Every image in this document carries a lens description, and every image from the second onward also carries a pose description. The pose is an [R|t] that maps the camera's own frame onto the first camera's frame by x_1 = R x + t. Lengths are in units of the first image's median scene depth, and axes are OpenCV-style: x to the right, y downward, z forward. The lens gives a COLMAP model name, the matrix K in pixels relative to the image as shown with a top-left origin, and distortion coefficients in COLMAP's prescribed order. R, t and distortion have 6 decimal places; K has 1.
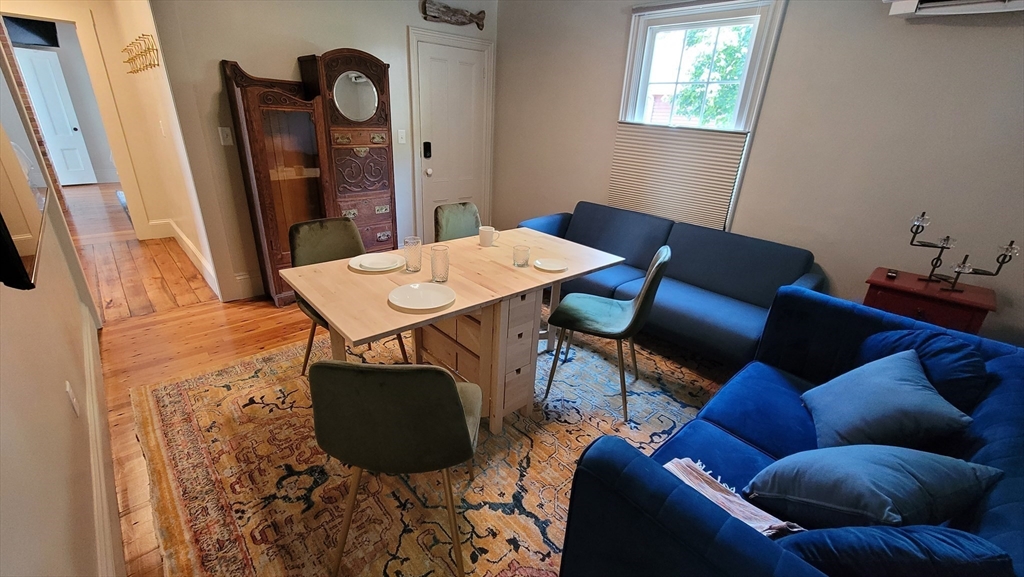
lens RADIAL K [[422.2, 0, 506.4], [0, 422.2, 288.9], [0, 0, 1]] dist [-0.009954, 0.000958]
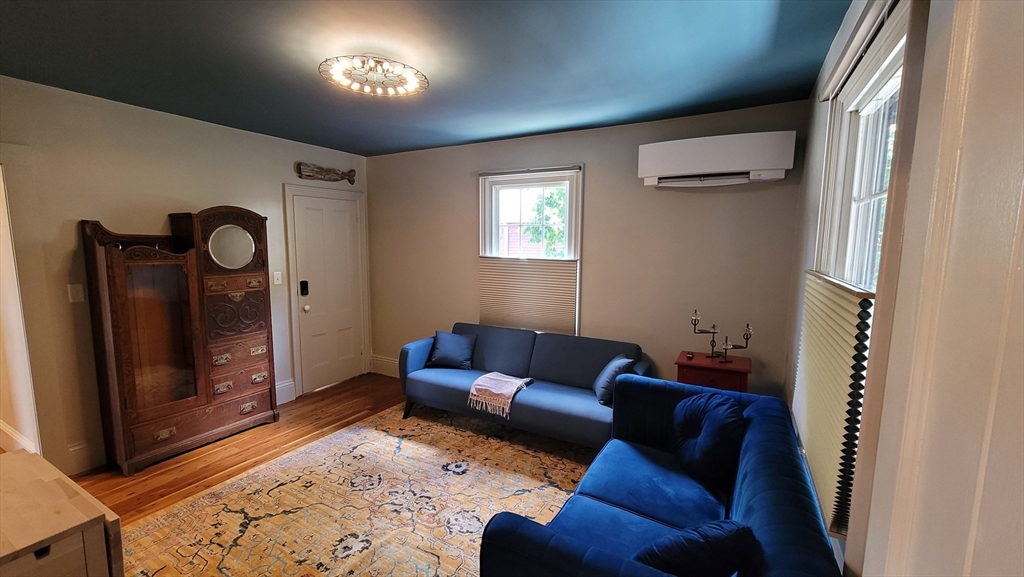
lens RADIAL K [[422.2, 0, 511.0], [0, 422.2, 295.2], [0, 0, 1]] dist [-0.009954, 0.000958]
pose [[0.951215, -0.076973, 0.298772, -0.021419], [0.150506, 0.961107, -0.231564, 0.005155], [-0.269327, 0.265234, 0.925804, -0.131197]]
